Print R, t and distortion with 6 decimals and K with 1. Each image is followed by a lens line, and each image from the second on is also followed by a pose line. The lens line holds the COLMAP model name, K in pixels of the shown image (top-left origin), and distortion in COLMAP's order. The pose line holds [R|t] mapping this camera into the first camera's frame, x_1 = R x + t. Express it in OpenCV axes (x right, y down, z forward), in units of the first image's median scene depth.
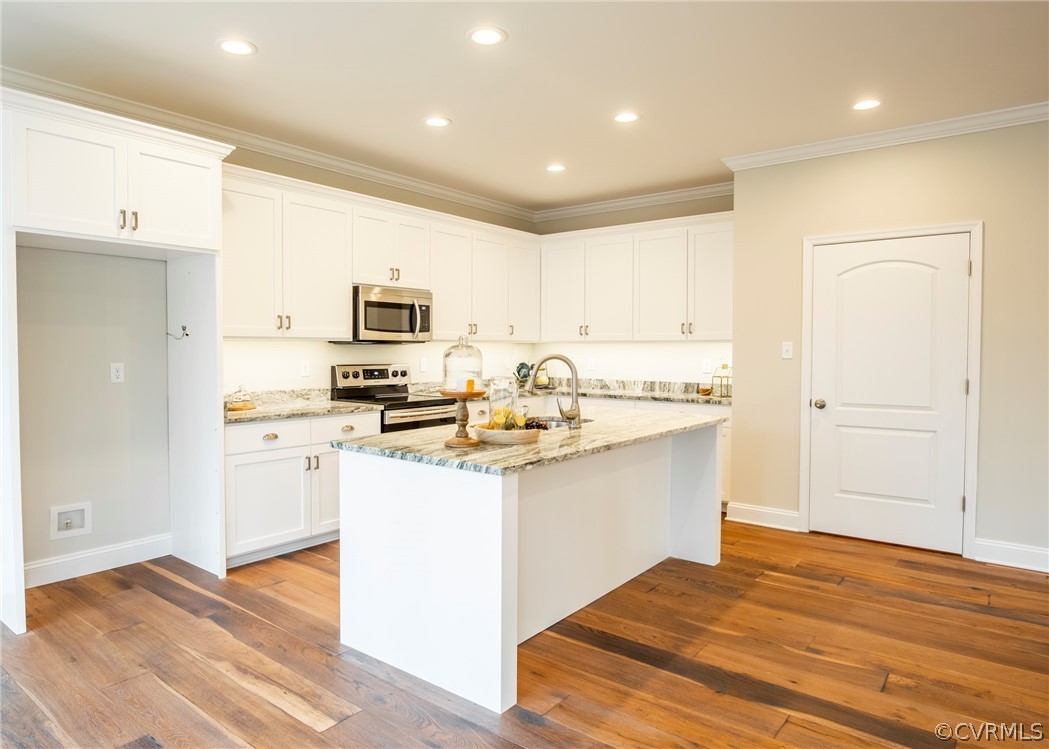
lens RADIAL K [[651.7, 0, 497.7], [0, 651.7, 369.3], [0, 0, 1]] dist [-0.020736, 0.001410]
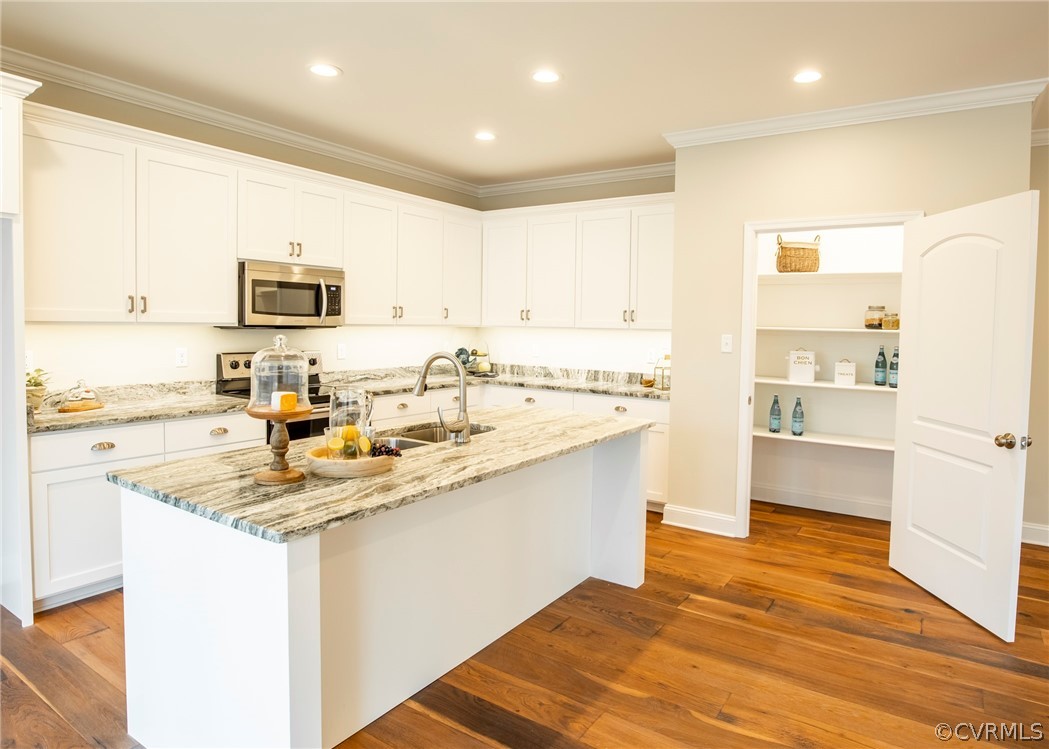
lens RADIAL K [[619.4, 0, 564.3], [0, 619.4, 351.6], [0, 0, 1]] dist [-0.031170, 0.000418]
pose [[0.992642, 0.010781, 0.120602, 0.106209], [-0.012537, 0.999826, 0.013807, -0.026445], [-0.120433, -0.015217, 0.992605, 0.145260]]
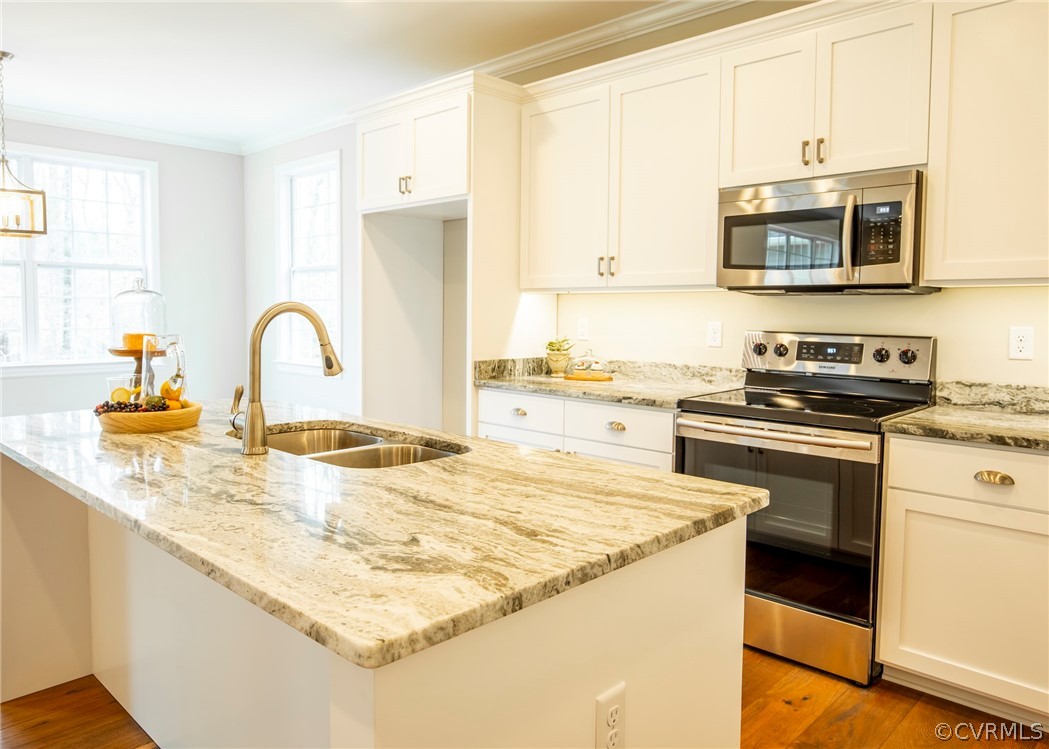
lens RADIAL K [[743.1, 0, 506.3], [0, 743.1, 353.5], [0, 0, 1]] dist [-0.002243, 0.000273]
pose [[-0.094168, 0.054613, -0.994057, 0.457364], [-0.039429, 0.997506, 0.058537, -0.017348], [0.994775, 0.044707, -0.091780, 0.870229]]
